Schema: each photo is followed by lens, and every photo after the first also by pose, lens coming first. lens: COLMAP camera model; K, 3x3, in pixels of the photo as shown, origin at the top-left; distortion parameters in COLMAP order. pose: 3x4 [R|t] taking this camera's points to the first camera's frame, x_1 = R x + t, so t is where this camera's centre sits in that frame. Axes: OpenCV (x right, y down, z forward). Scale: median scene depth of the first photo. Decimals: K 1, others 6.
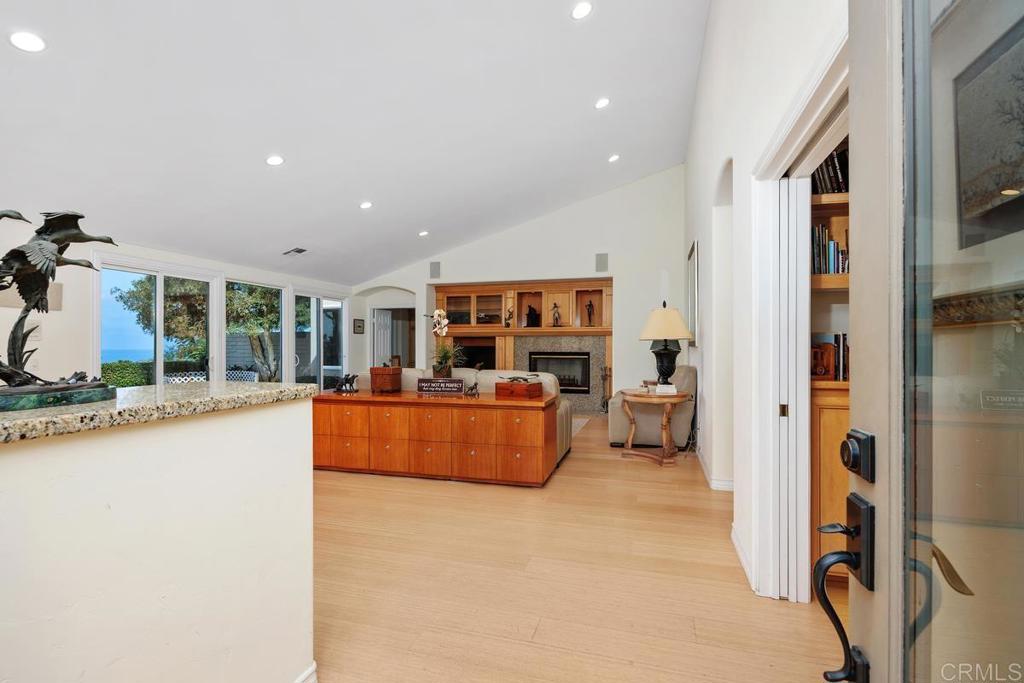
lens RADIAL K [[475.7, 0, 514.5], [0, 475.7, 344.2], [0, 0, 1]] dist [0.002598, 0.000207]
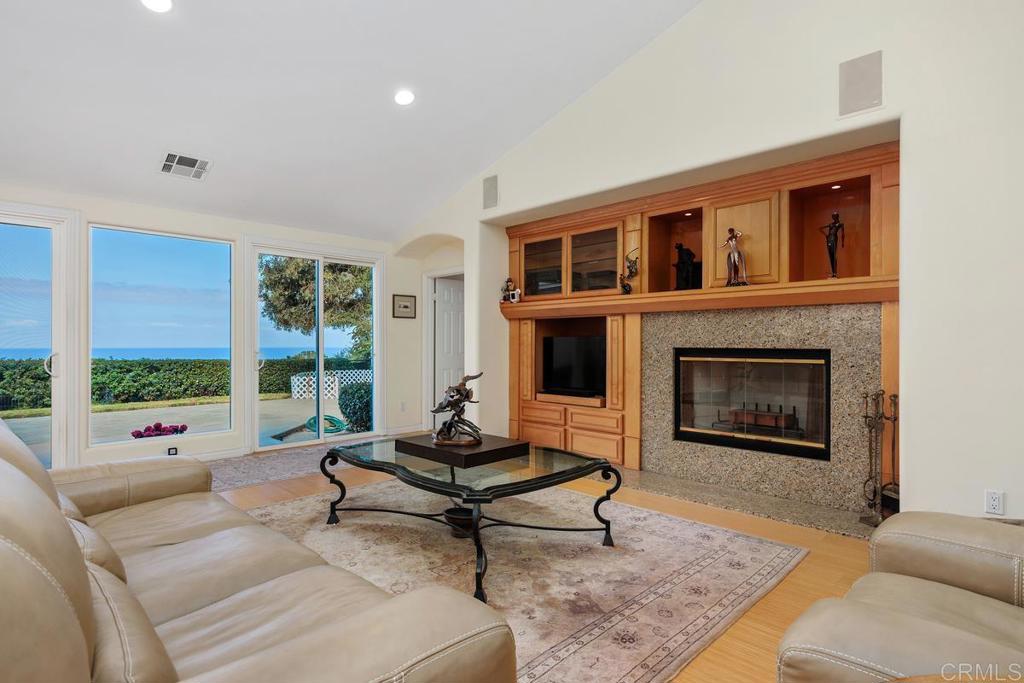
lens RADIAL K [[521.8, 0, 507.8], [0, 521.8, 343.5], [0, 0, 1]] dist [0.000474, -0.001127]
pose [[0.879994, 0.000809, -0.474984, 0.124680], [-0.000969, 1.000000, -0.000092, 0.011956], [0.474984, 0.000541, 0.879994, 0.498041]]
